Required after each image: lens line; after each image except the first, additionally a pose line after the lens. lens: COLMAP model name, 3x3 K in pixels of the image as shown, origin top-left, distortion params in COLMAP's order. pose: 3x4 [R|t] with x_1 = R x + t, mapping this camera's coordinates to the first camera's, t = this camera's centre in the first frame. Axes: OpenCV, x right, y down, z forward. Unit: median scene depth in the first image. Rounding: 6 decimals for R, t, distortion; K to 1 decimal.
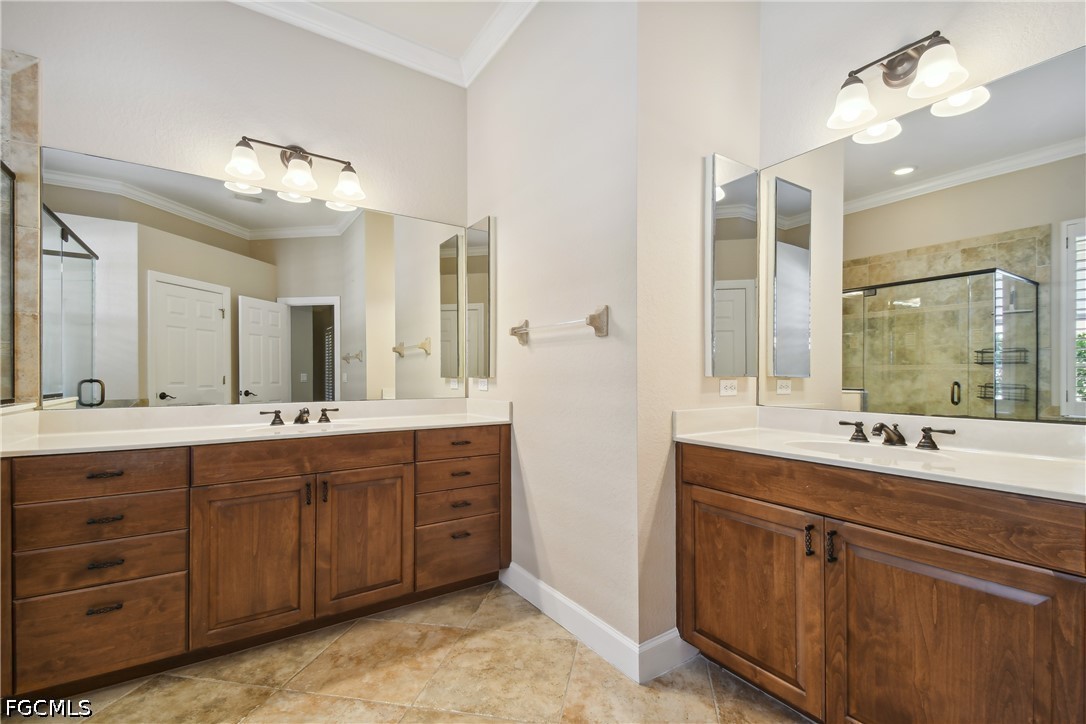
lens RADIAL K [[477.6, 0, 546.4], [0, 477.6, 376.1], [0, 0, 1]] dist [0.045641, -0.022774]
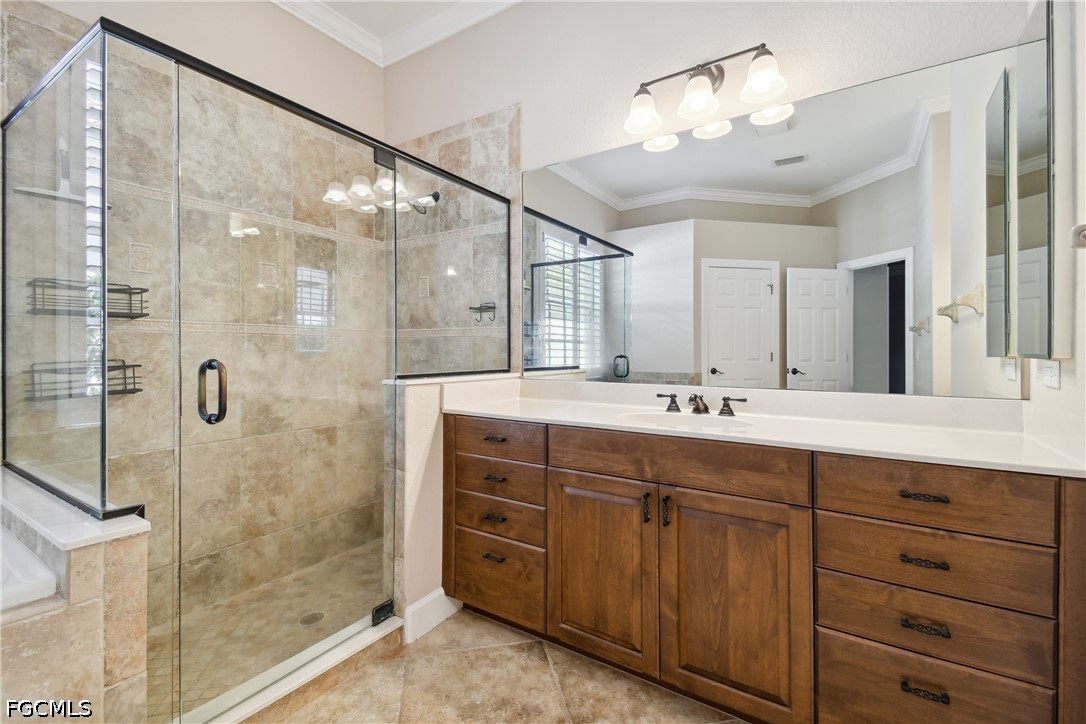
lens RADIAL K [[477.6, 0, 546.3], [0, 477.6, 350.9], [0, 0, 1]] dist [0.045641, -0.022774]
pose [[0.387541, 0.000313, -0.921852, 0.144773], [-0.004512, 0.999989, -0.001557, -0.002037], [0.921841, 0.004763, 0.387538, 0.558742]]
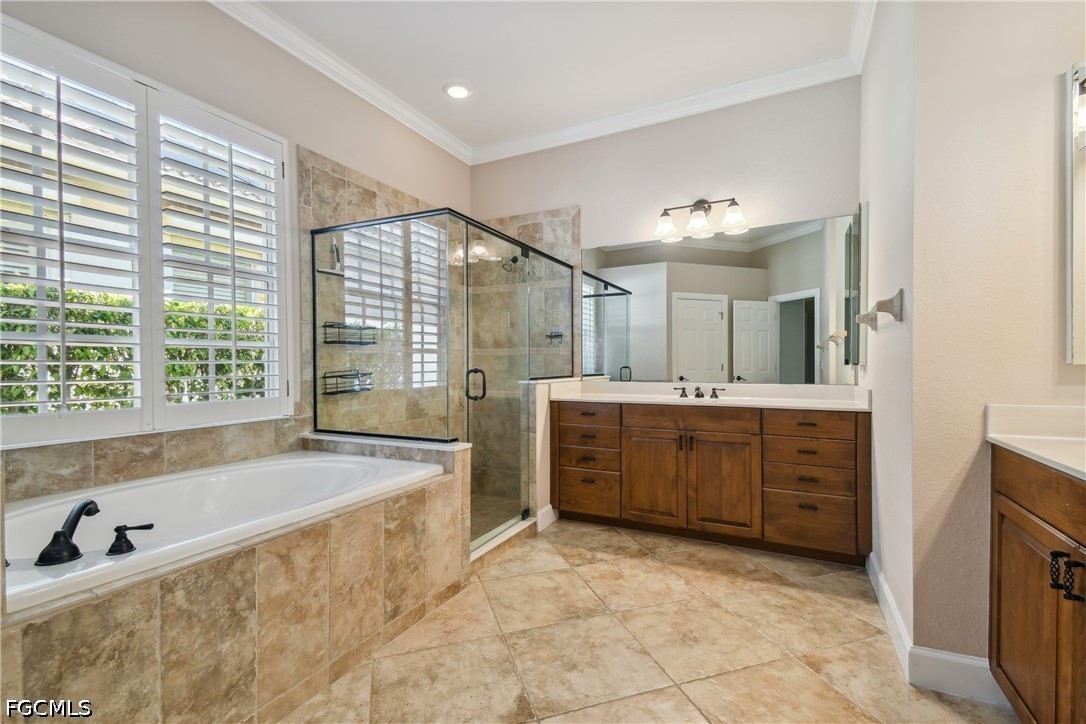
lens RADIAL K [[477.6, 0, 549.9], [0, 477.6, 369.1], [0, 0, 1]] dist [0.045641, -0.022774]
pose [[0.493778, 0.007189, -0.869558, 0.596607], [0.001834, 0.999955, 0.009308, 0.000989], [0.869586, -0.006190, 0.493742, -0.083792]]
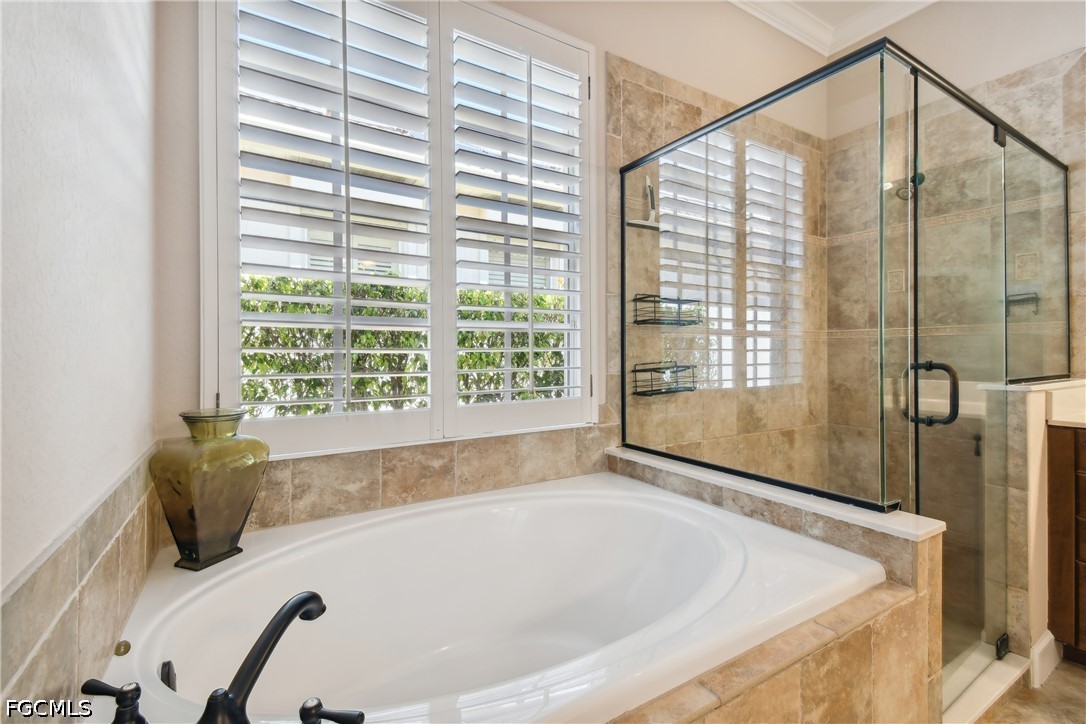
lens RADIAL K [[477.6, 0, 544.9], [0, 477.6, 350.2], [0, 0, 1]] dist [0.045641, -0.022774]
pose [[-0.044961, -0.007889, -0.998958, 0.035540], [0.000366, 0.999969, -0.007913, 0.001332], [0.998989, -0.000722, -0.044957, -0.105395]]
